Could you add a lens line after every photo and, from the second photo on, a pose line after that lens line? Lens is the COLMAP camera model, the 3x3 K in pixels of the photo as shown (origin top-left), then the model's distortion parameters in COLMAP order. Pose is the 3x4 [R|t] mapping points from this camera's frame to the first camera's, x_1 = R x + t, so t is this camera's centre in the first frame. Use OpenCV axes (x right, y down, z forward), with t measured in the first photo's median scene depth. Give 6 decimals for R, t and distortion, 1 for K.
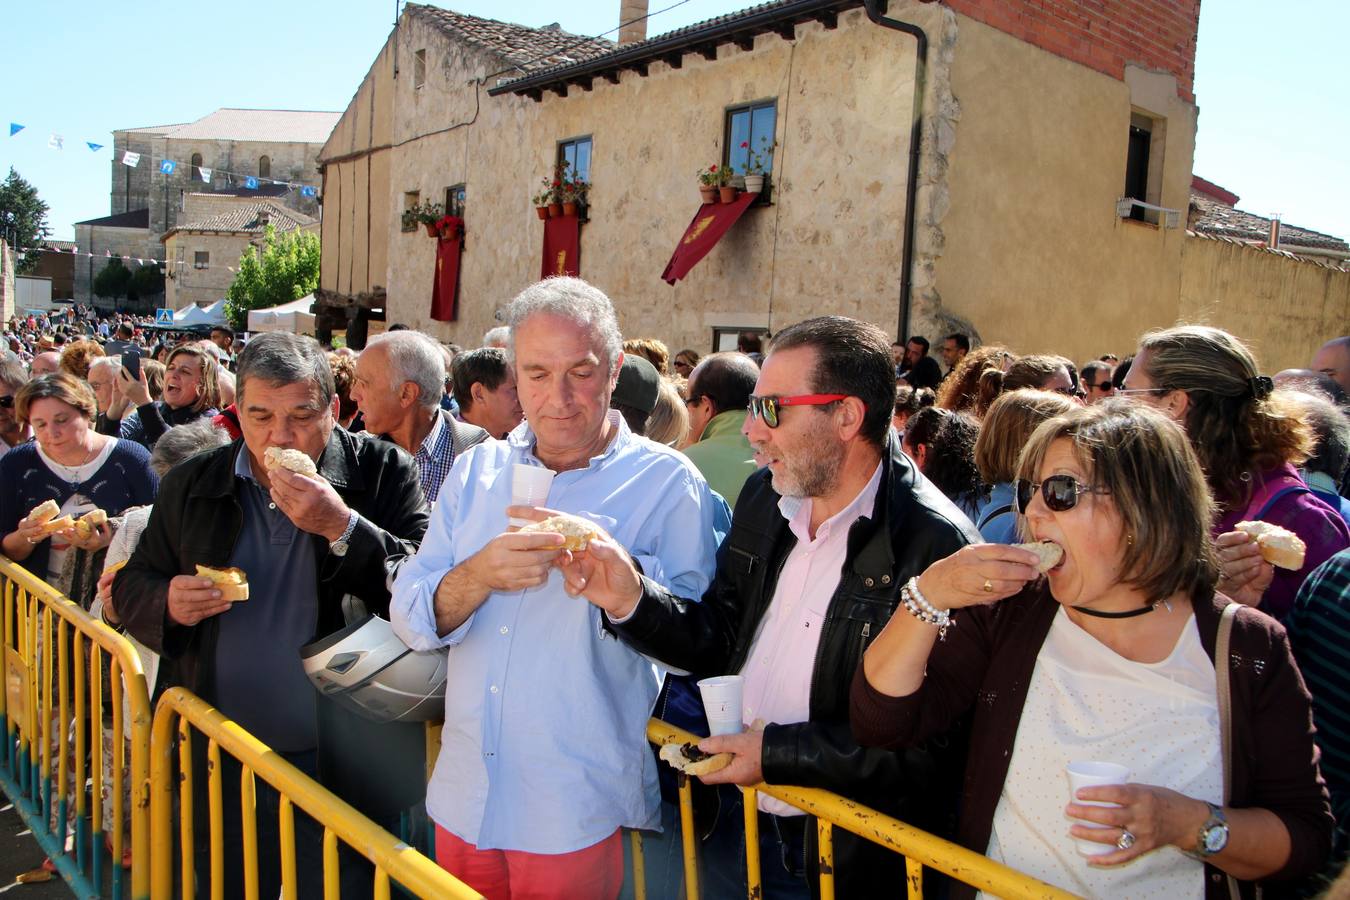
lens RADIAL K [[1355.6, 0, 679.3], [0, 1355.6, 472.1], [0, 0, 1]] dist [-0.096509, 0.216517]
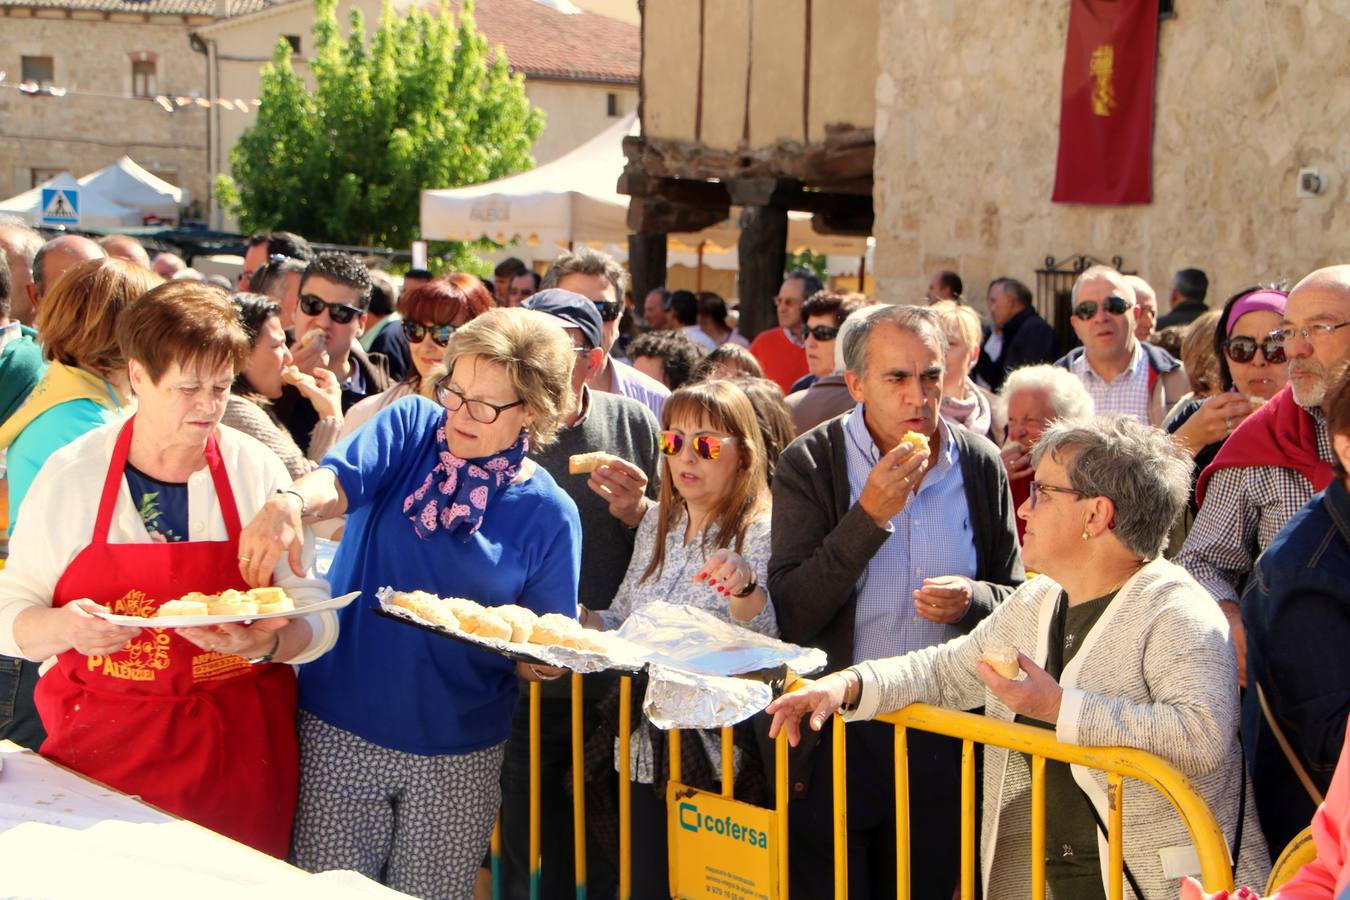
lens RADIAL K [[2871.5, 0, 676.1], [0, 2871.5, 510.1], [0, 0, 1]] dist [0.479252, 0.806371]
pose [[0.994835, -0.016173, -0.100209, -0.221773], [0.015822, 0.999866, -0.004296, -0.020424], [0.100265, 0.002688, 0.994957, 0.135766]]
